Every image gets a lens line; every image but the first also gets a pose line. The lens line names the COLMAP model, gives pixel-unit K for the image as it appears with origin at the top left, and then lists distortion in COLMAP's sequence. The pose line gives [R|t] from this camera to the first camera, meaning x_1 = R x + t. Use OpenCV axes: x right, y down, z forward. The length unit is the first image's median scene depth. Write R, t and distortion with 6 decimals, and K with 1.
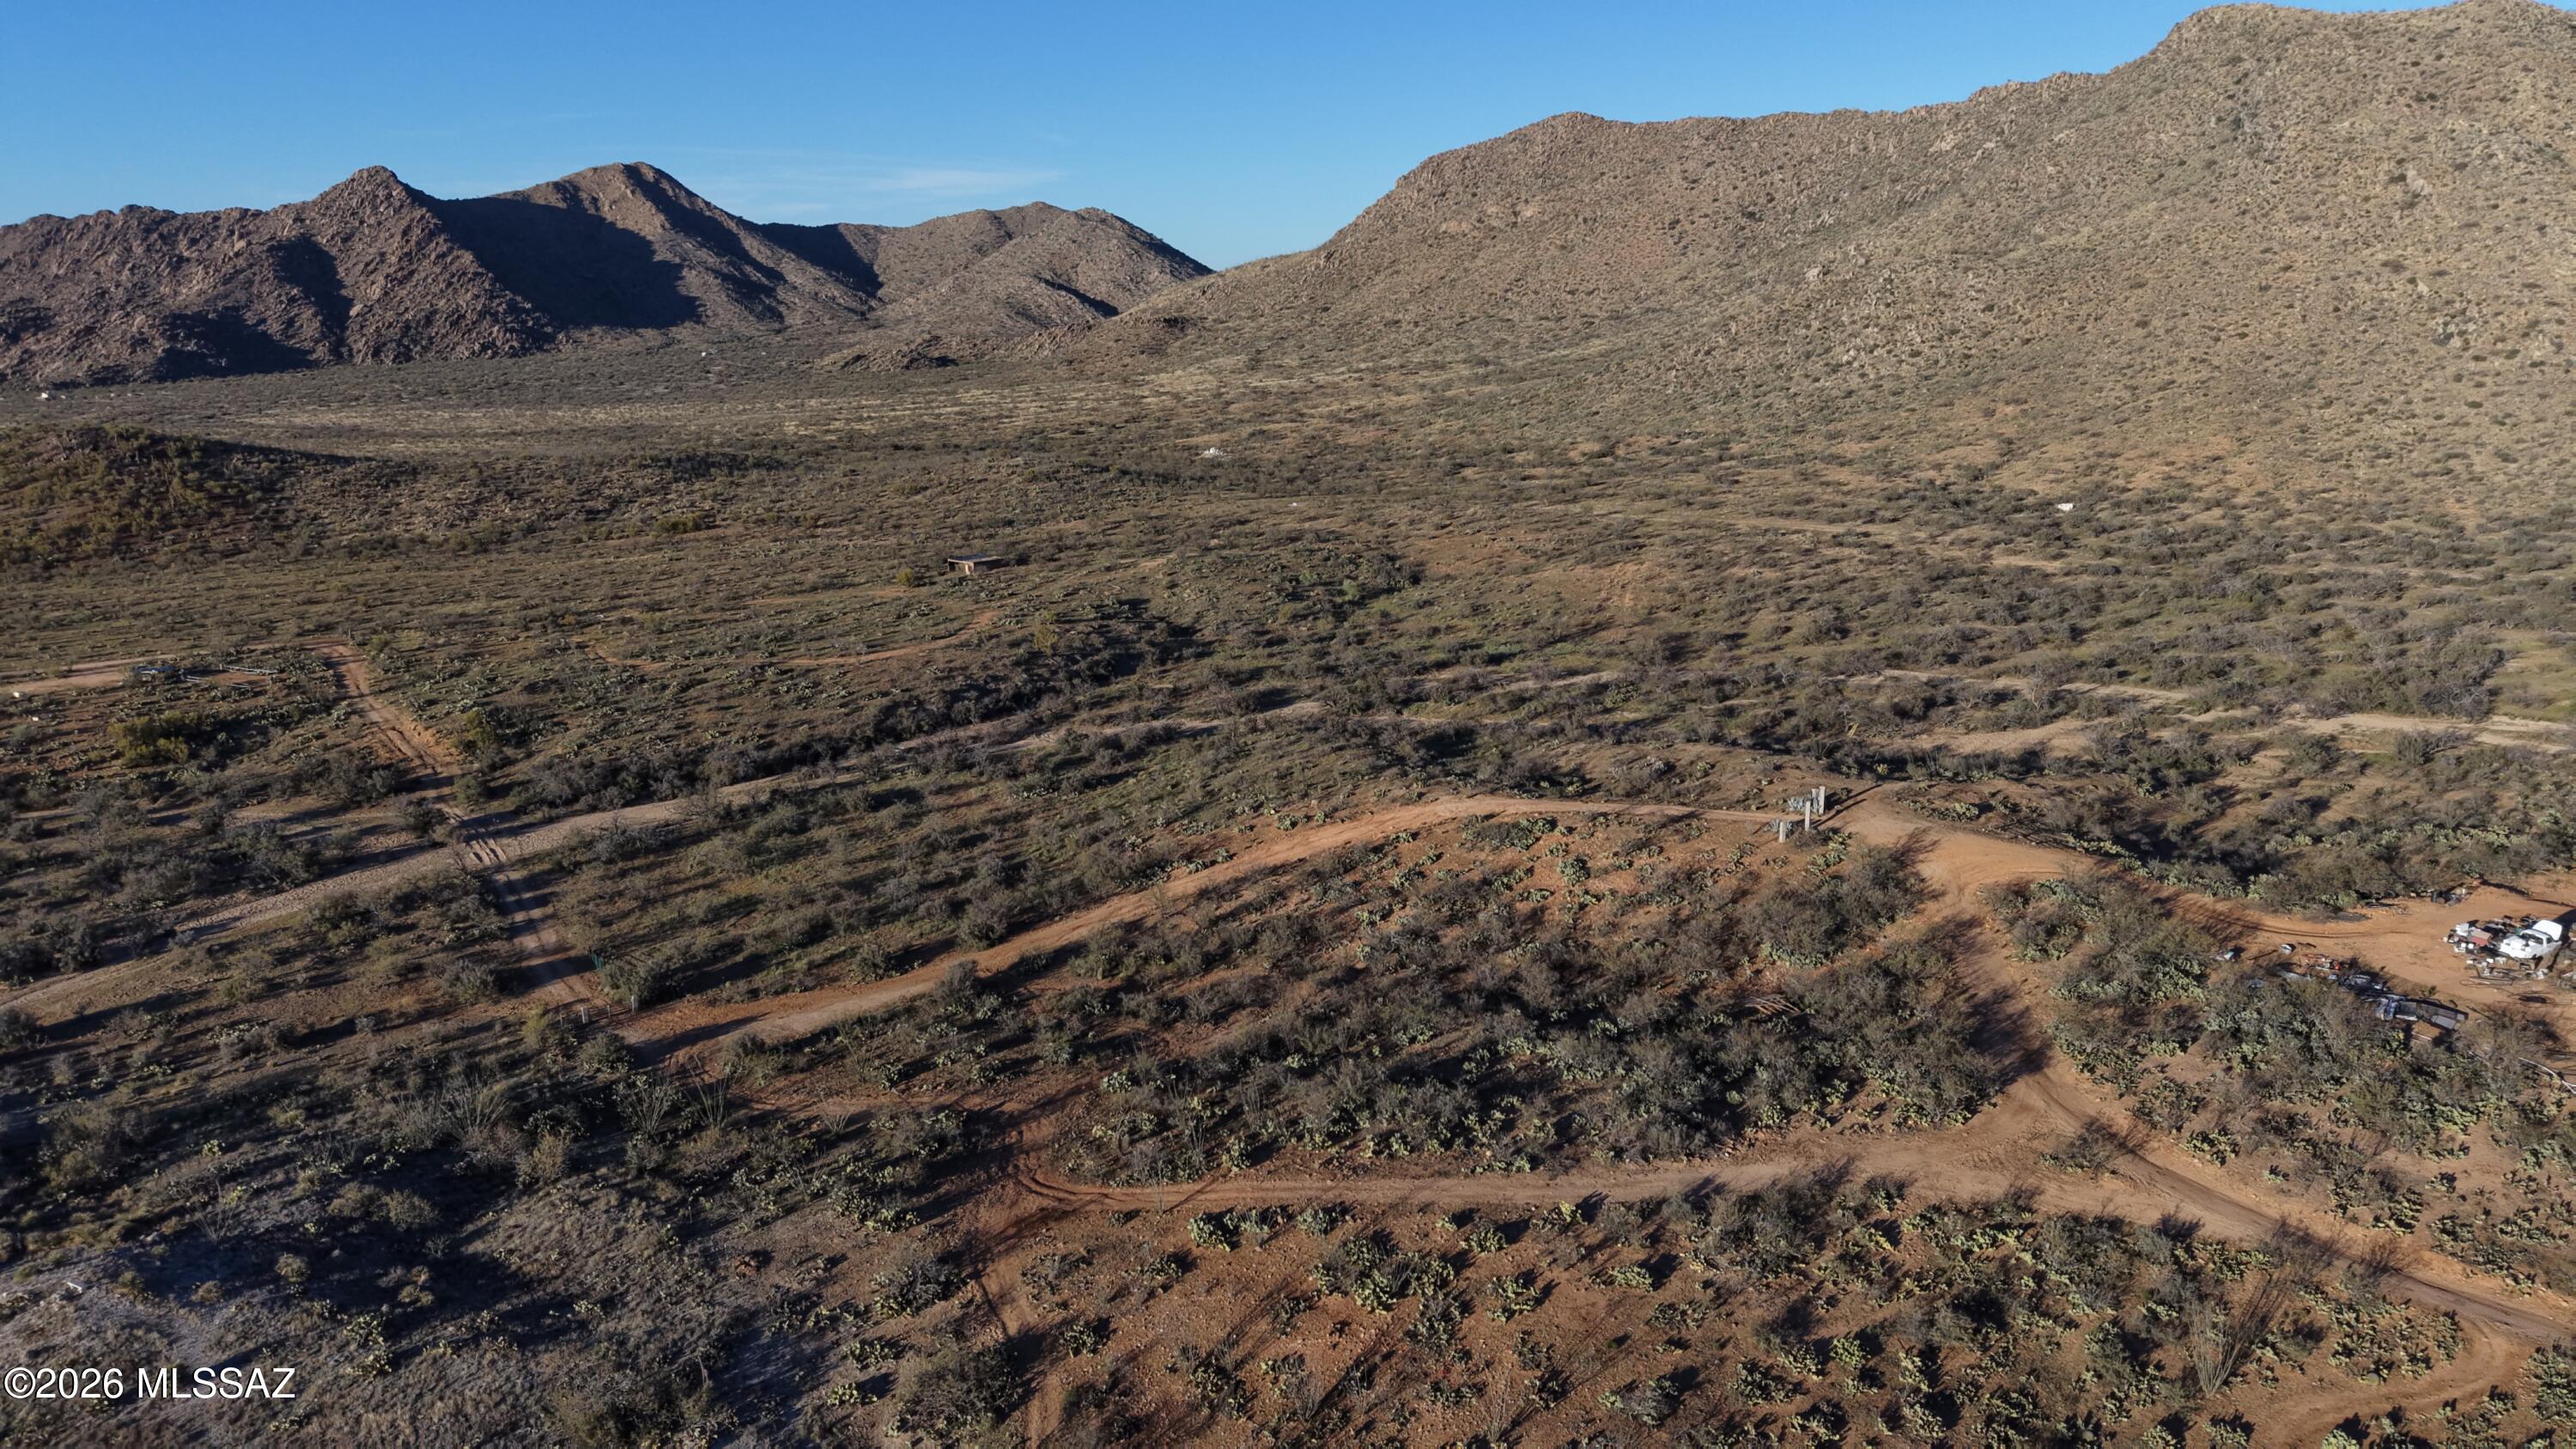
lens RADIAL K [[1709.8, 0, 1291.0], [0, 1709.8, 731.3], [0, 0, 1]] dist [0.033945, -0.038430]
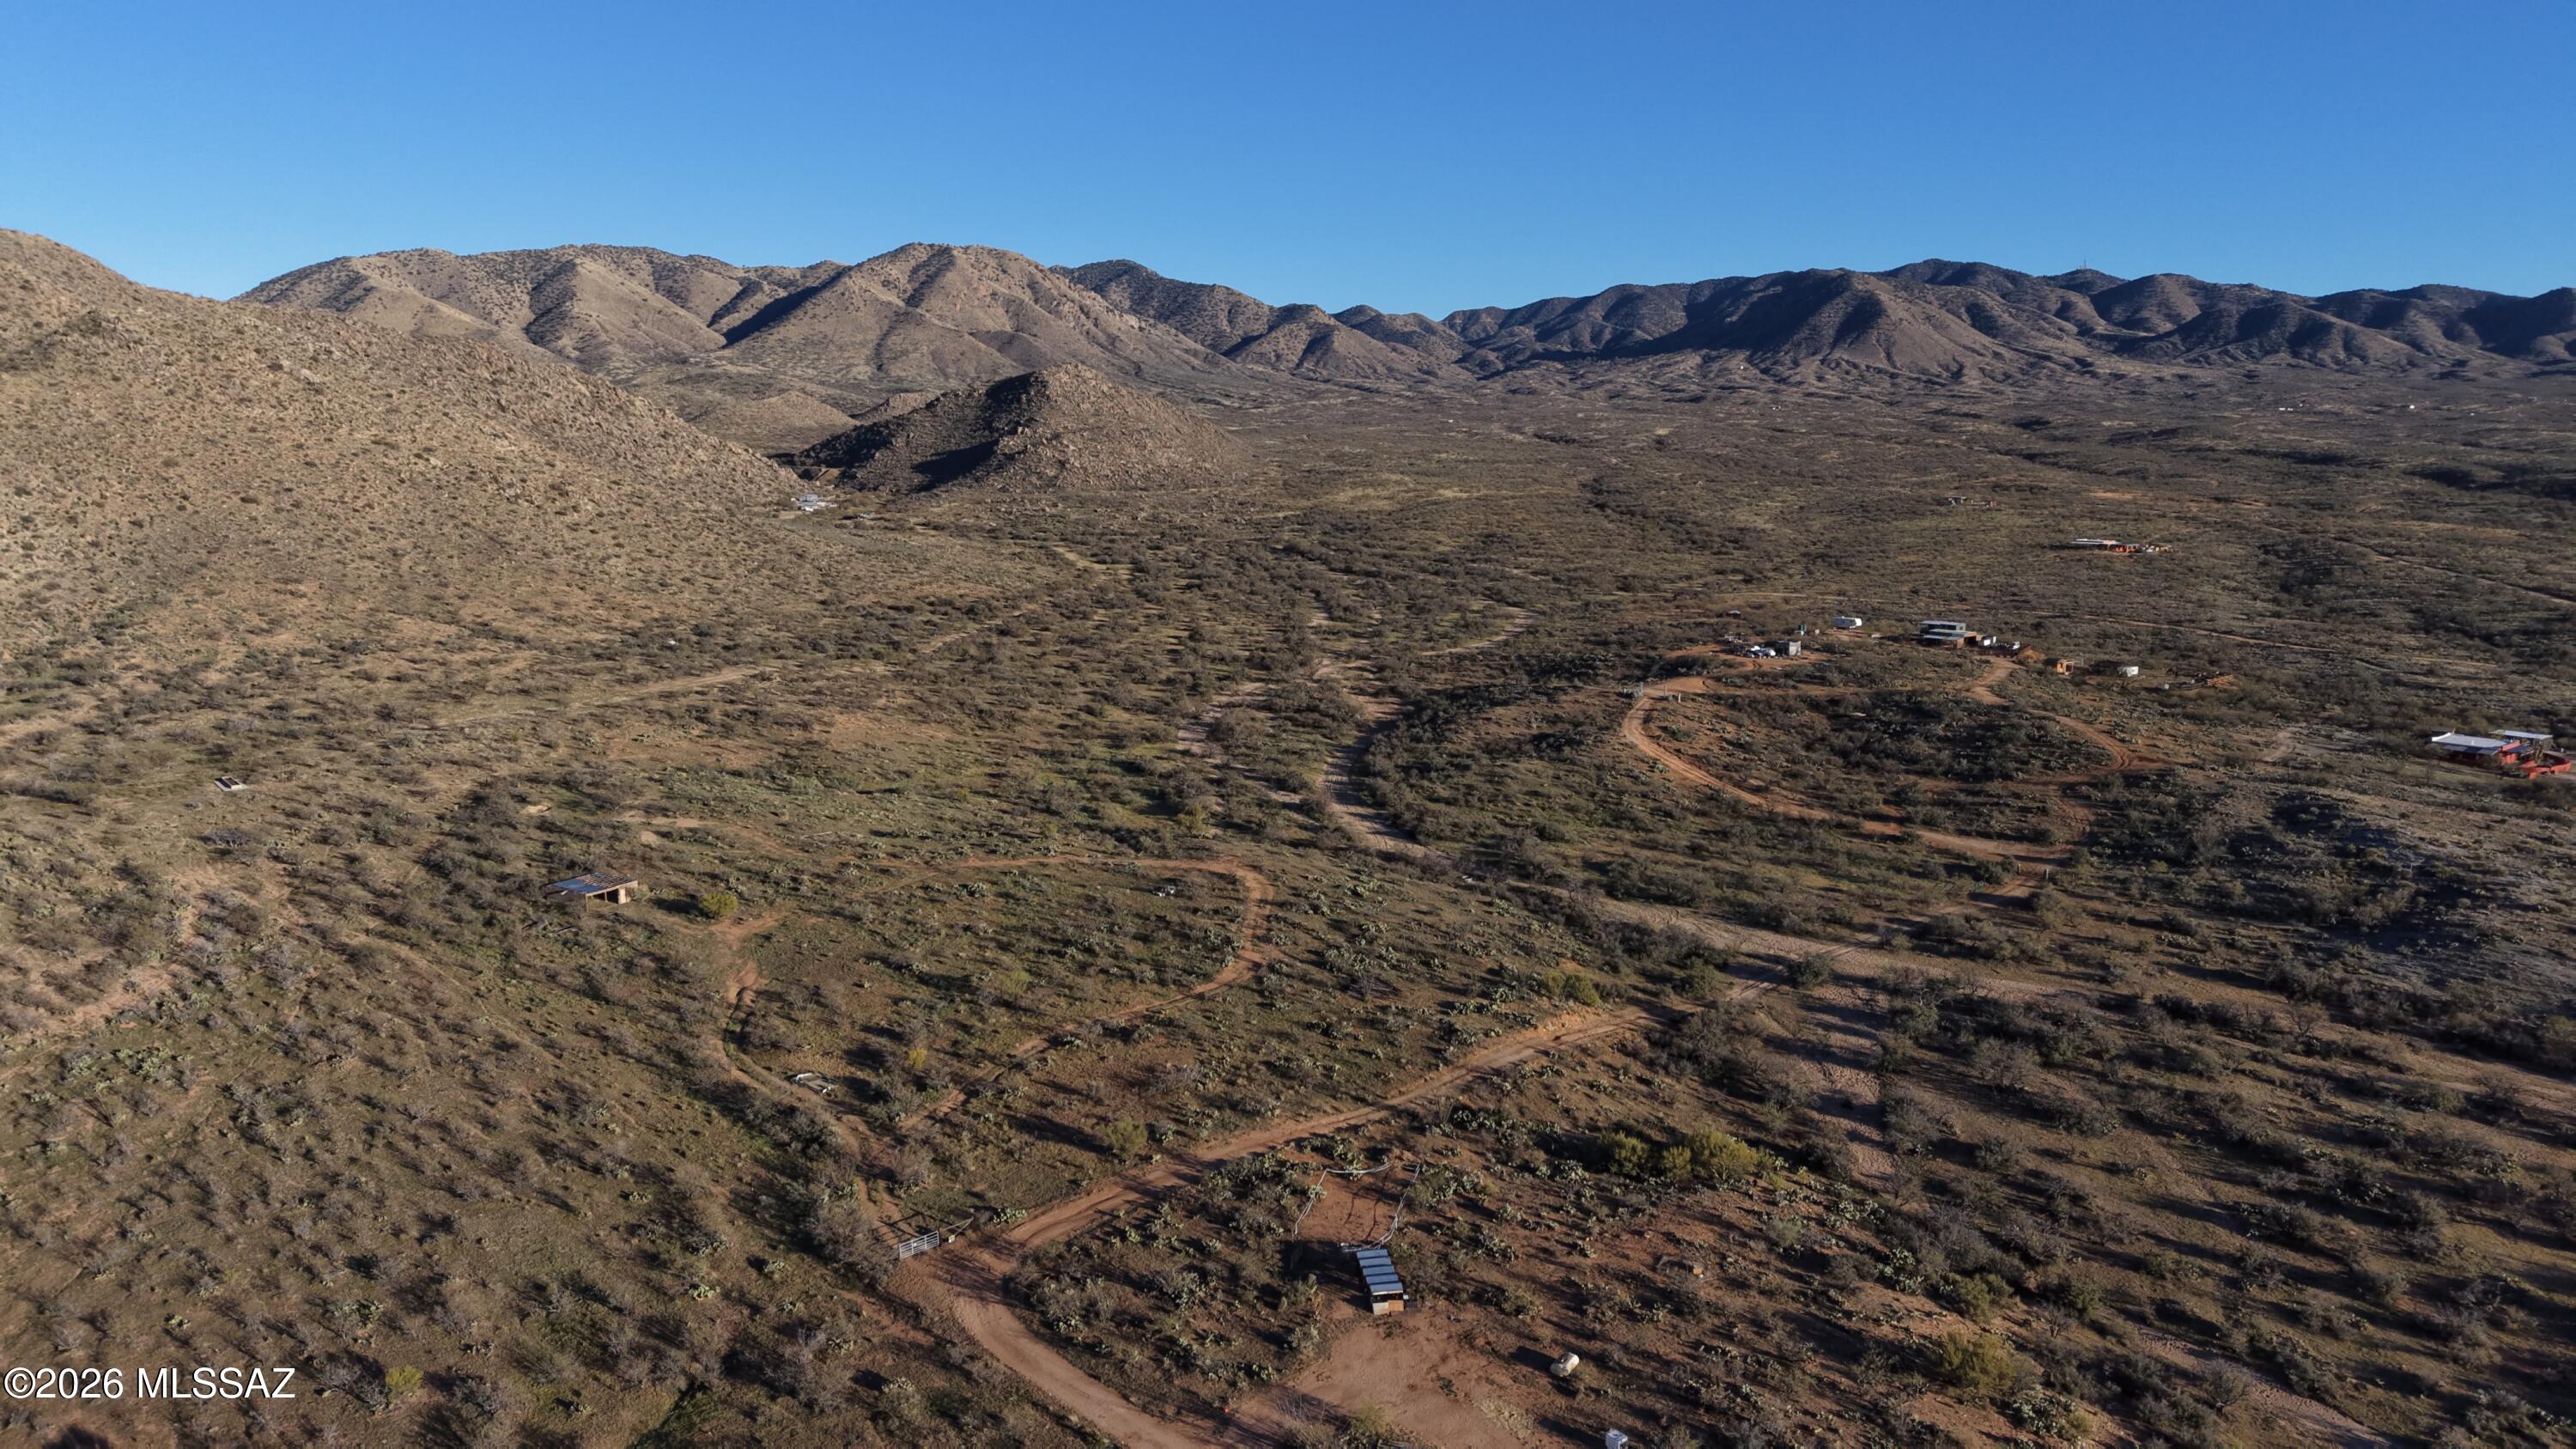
lens RADIAL K [[1709.8, 0, 1297.2], [0, 1709.8, 740.2], [0, 0, 1]] dist [0.033945, -0.038430]
pose [[-0.122724, -0.169385, 0.977879, -0.253848], [0.258386, 0.945893, 0.196272, -0.062947], [-0.958215, 0.276758, -0.072317, 0.231012]]
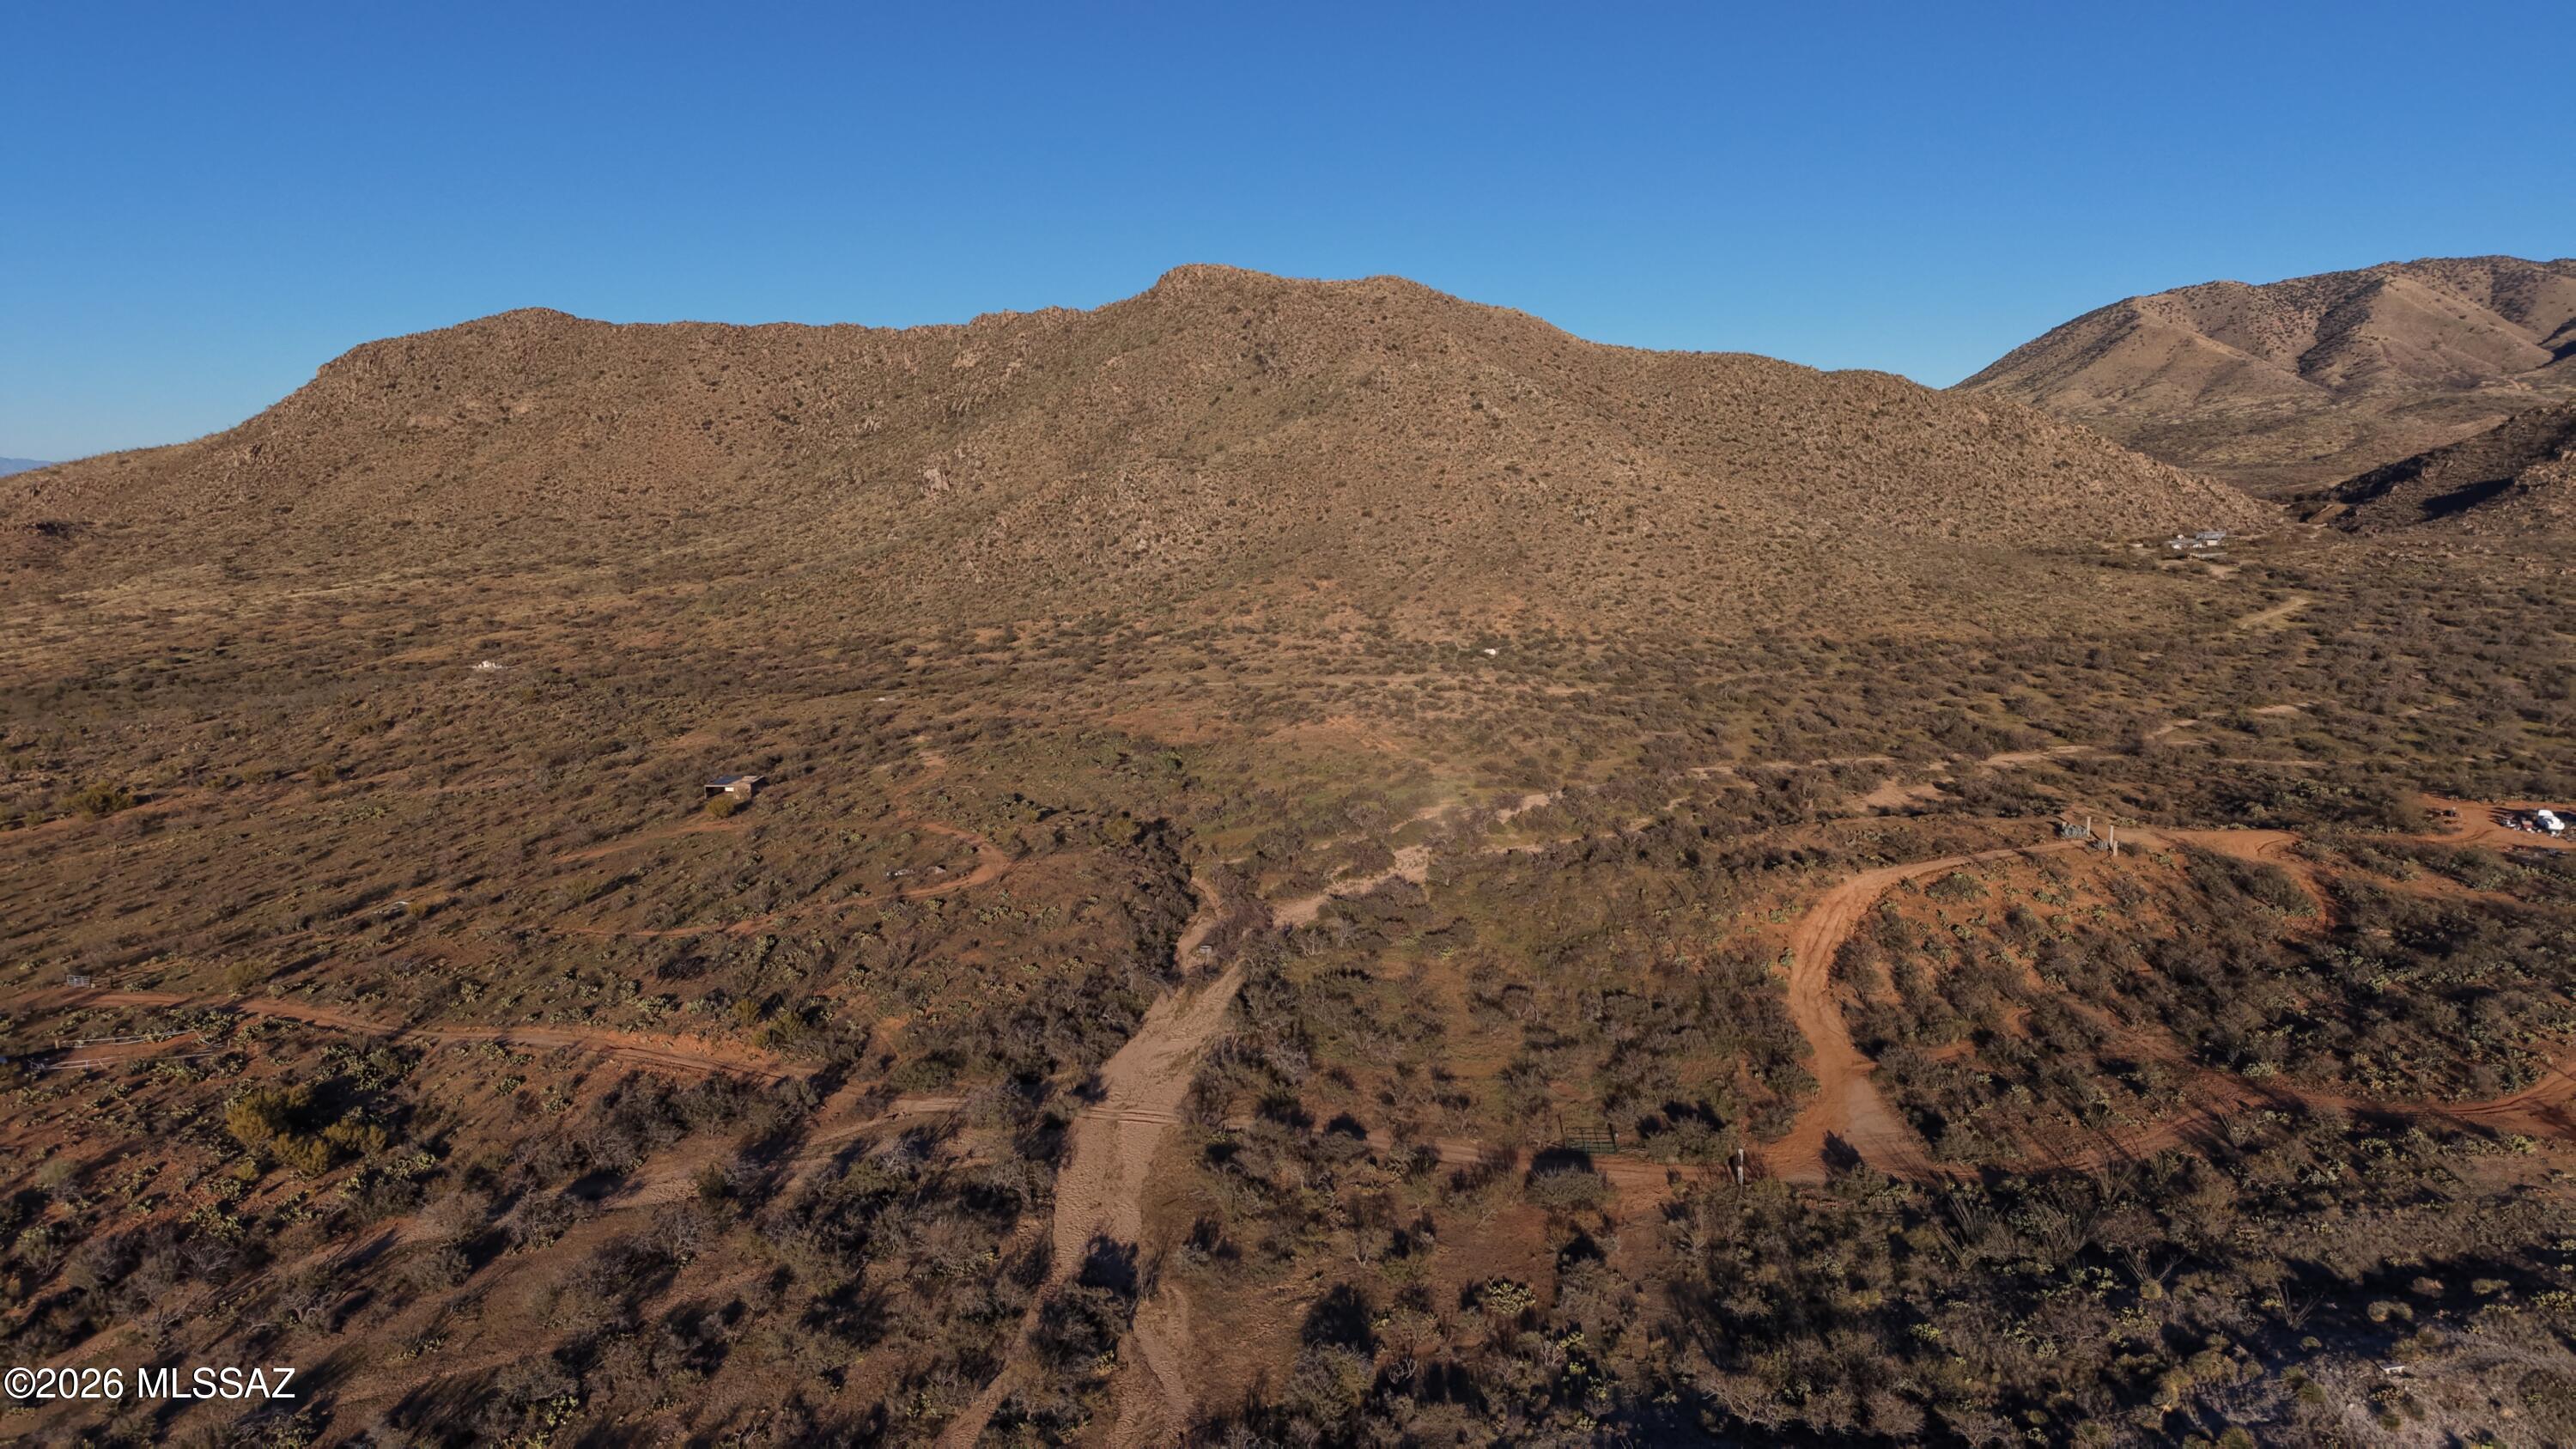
lens RADIAL K [[1709.8, 0, 1287.1], [0, 1709.8, 732.6], [0, 0, 1]] dist [0.033945, -0.038430]
pose [[0.763519, -0.092549, 0.639119, -0.158440], [0.163921, 0.985039, -0.053186, -0.009877], [-0.624635, 0.145373, 0.767267, 0.045010]]
